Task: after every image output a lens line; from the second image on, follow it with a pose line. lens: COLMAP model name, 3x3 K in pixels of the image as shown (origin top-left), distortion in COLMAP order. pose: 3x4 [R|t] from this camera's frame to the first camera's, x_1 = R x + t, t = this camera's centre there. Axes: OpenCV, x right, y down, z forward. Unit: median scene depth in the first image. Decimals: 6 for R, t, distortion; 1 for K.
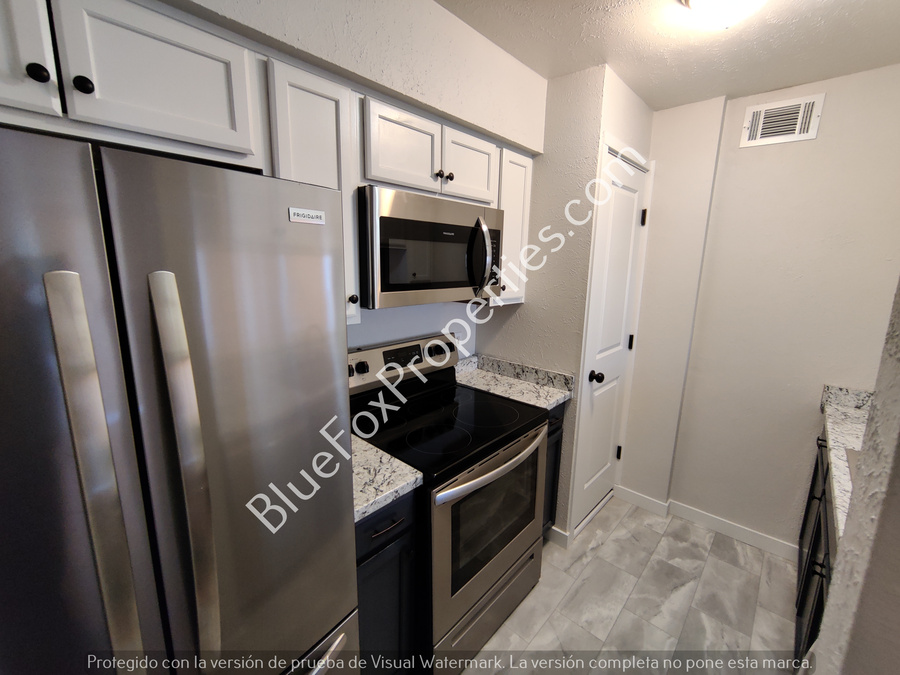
lens RADIAL K [[384.9, 0, 448.0], [0, 384.9, 335.9], [0, 0, 1]] dist [-0.002657, -0.000192]
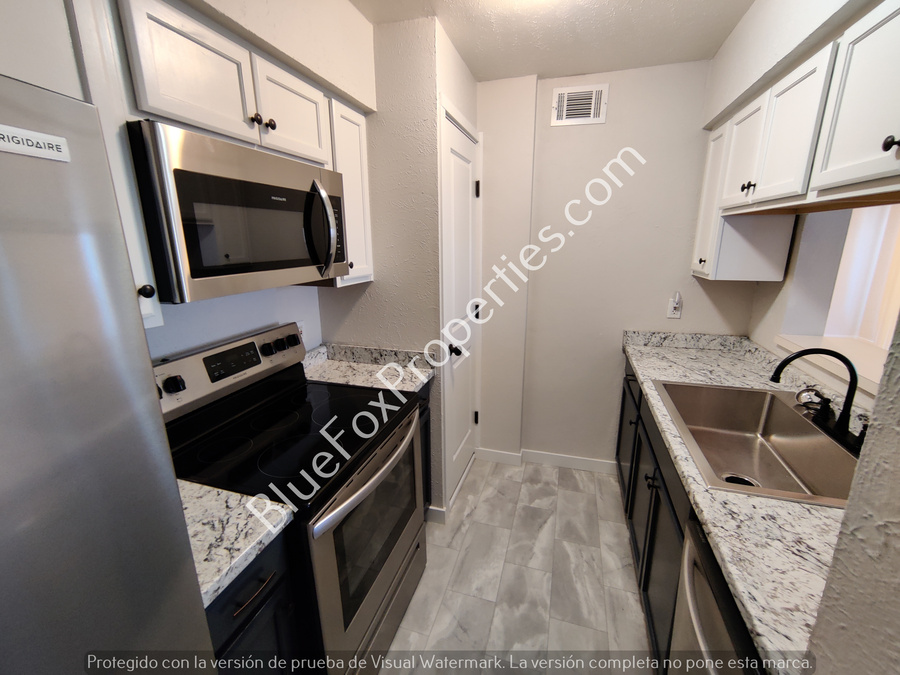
lens RADIAL K [[384.9, 0, 449.7], [0, 384.9, 336.1], [0, 0, 1]] dist [-0.002657, -0.000192]
pose [[0.901768, -0.127867, 0.412873, -0.038645], [0.104889, 0.991424, 0.077954, -0.009902], [-0.419300, -0.026990, 0.907447, 0.114982]]
